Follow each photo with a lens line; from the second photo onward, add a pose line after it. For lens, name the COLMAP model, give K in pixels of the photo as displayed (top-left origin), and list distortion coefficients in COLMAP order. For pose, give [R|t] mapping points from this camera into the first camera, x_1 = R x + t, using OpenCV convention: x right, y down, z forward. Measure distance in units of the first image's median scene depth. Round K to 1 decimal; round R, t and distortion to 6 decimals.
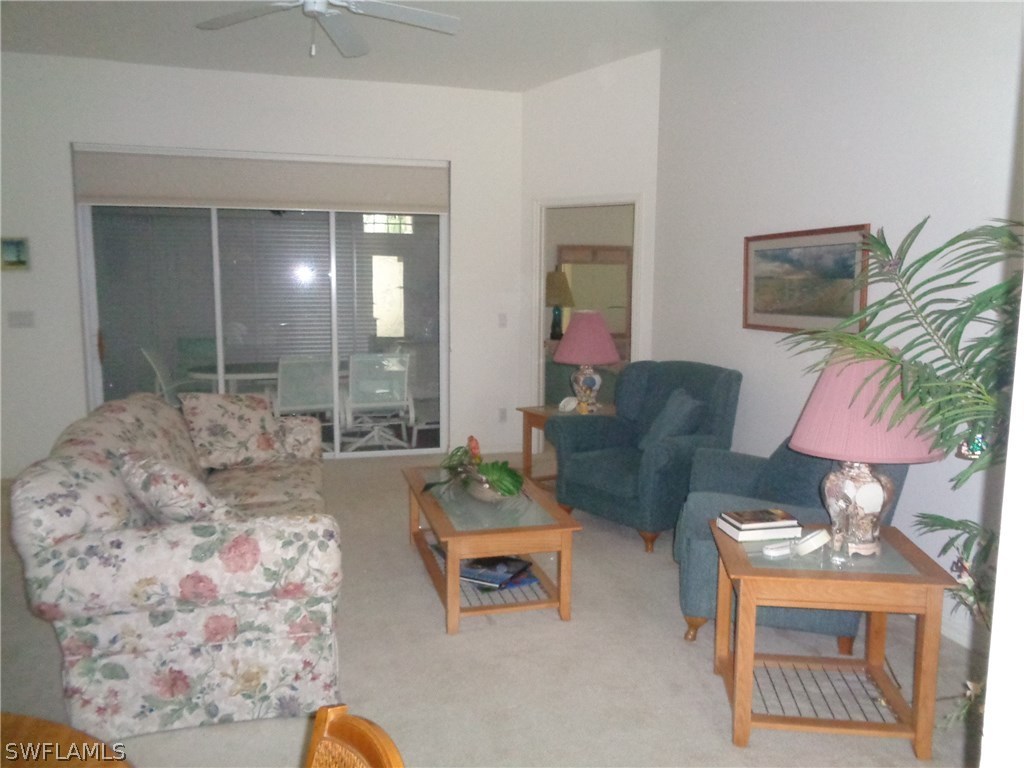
lens RADIAL K [[769.7, 0, 512.0], [0, 769.7, 384.0], [0, 0, 1]] dist [-0.003126, 0.008503]
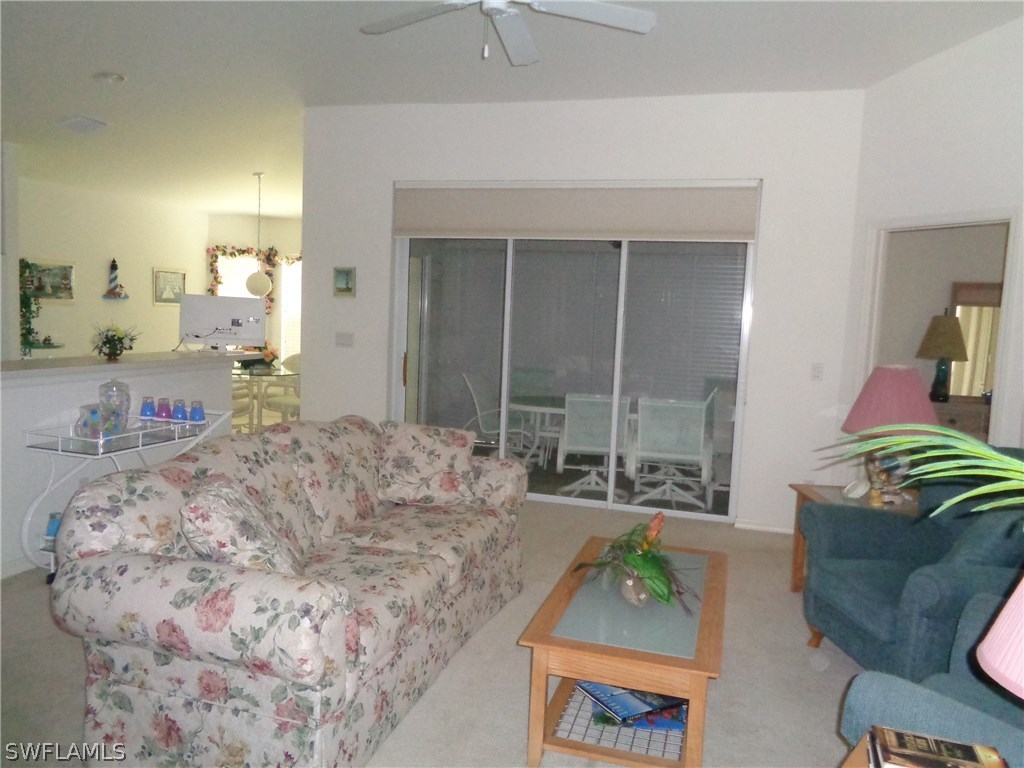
lens RADIAL K [[769.7, 0, 512.0], [0, 769.7, 384.0], [0, 0, 1]] dist [-0.003126, 0.008503]
pose [[0.850625, 0.079165, -0.519778, 0.349870], [-0.105497, 0.994193, -0.021227, -0.049020], [0.515079, 0.072892, 0.854038, 0.385645]]
